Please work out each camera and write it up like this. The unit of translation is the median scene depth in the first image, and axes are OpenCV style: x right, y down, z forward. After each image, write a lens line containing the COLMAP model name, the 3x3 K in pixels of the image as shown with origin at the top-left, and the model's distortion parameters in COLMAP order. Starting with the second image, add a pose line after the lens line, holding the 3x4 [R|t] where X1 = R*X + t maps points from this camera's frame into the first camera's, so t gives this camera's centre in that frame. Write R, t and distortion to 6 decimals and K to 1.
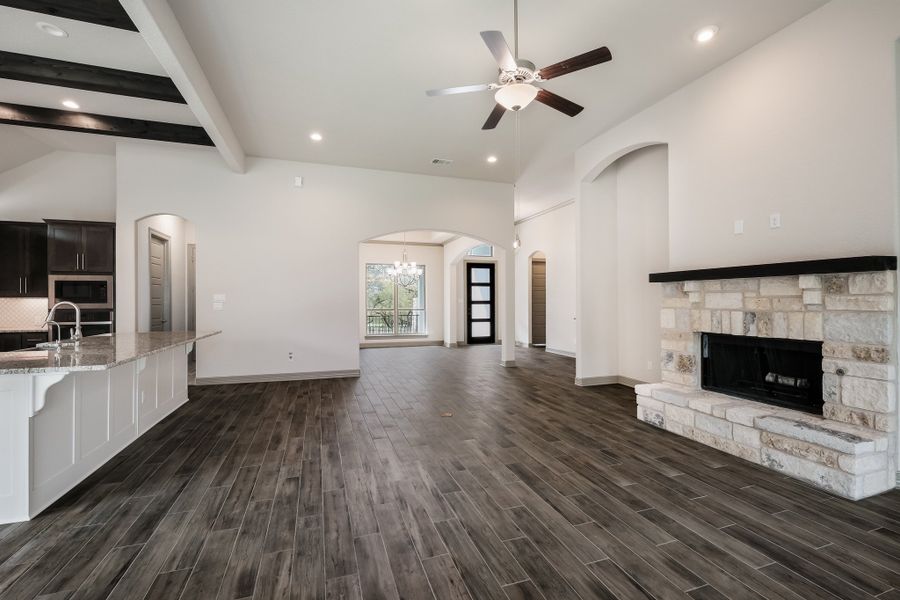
lens RADIAL K [[385.7, 0, 449.9], [0, 385.7, 300.1], [0, 0, 1]] dist [-0.006139, 0.001758]
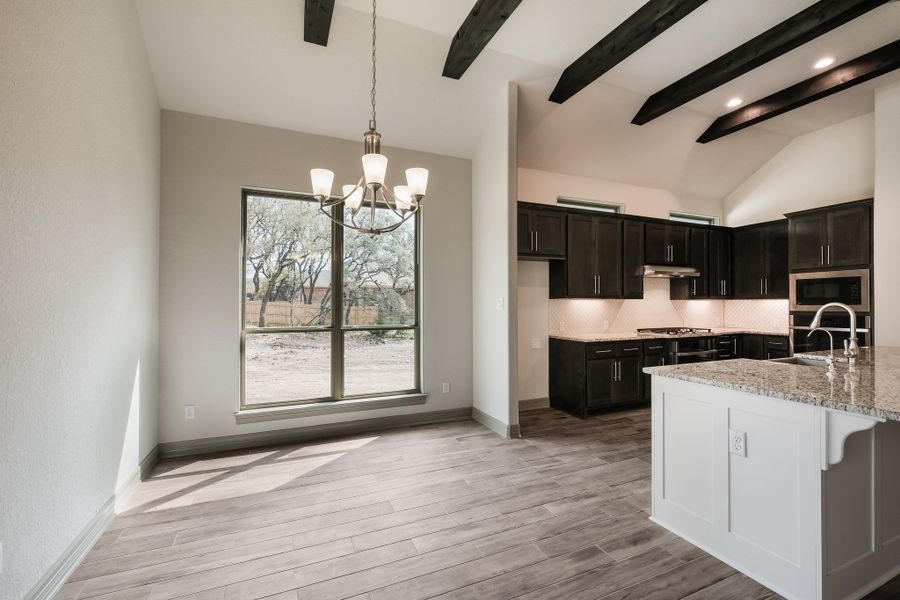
lens RADIAL K [[385.7, 0, 450.6], [0, 385.7, 314.7], [0, 0, 1]] dist [-0.006139, 0.001758]
pose [[0.083977, 0.028412, -0.996063, -0.194792], [0.006419, 0.999557, 0.029053, -0.000142], [0.996447, -0.008834, 0.083758, 0.113591]]
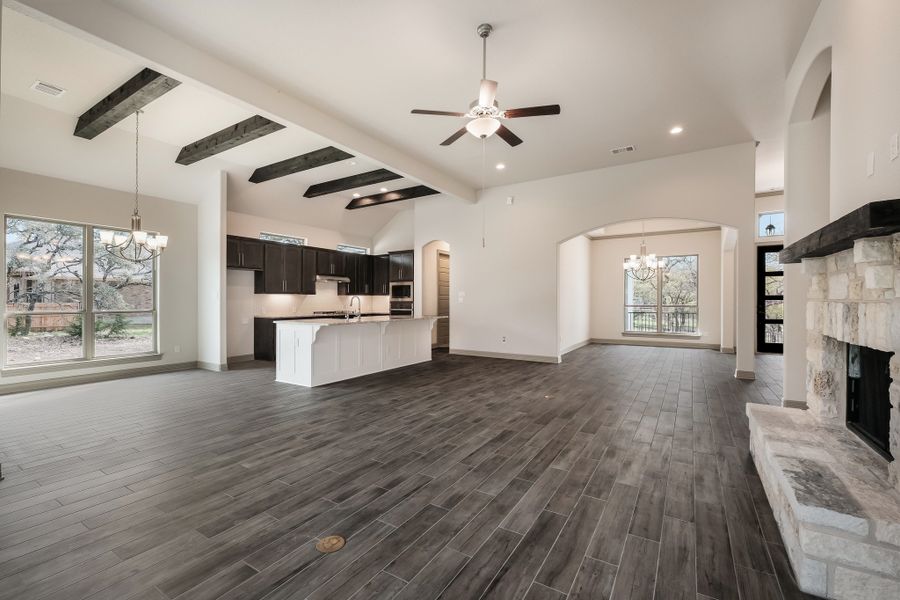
lens RADIAL K [[385.7, 0, 448.0], [0, 385.7, 301.0], [0, 0, 1]] dist [-0.006139, 0.001758]
pose [[0.630795, 0.001346, -0.775948, 0.540802], [0.003476, 0.999984, 0.004561, 0.014130], [0.775941, -0.005574, 0.630780, 0.064190]]
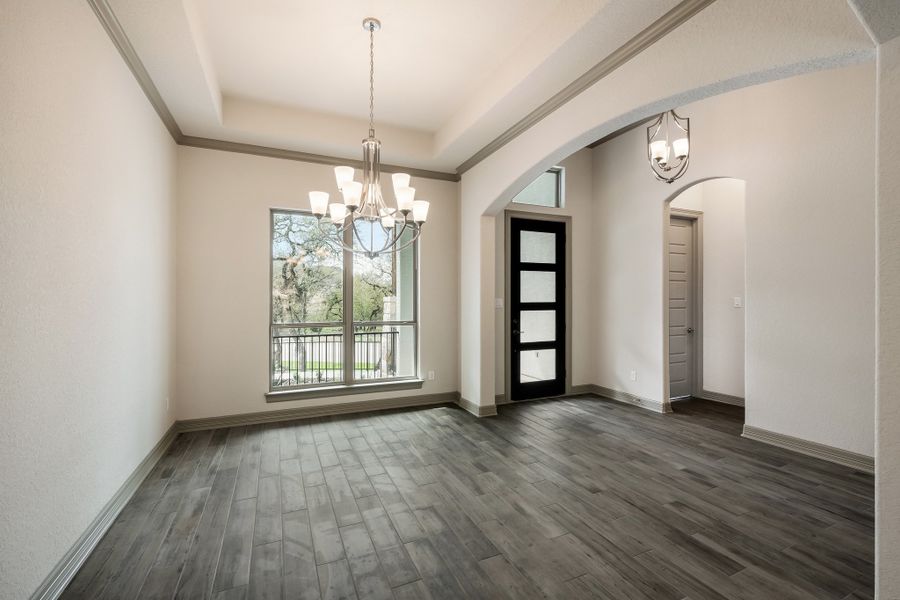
lens RADIAL K [[385.7, 0, 449.8], [0, 385.7, 297.7], [0, 0, 1]] dist [-0.006139, 0.001758]
pose [[0.995761, 0.001231, 0.091965, -0.143771], [-0.000854, 0.999991, -0.004142, -0.005143], [-0.091970, 0.004046, 0.995754, 1.209993]]
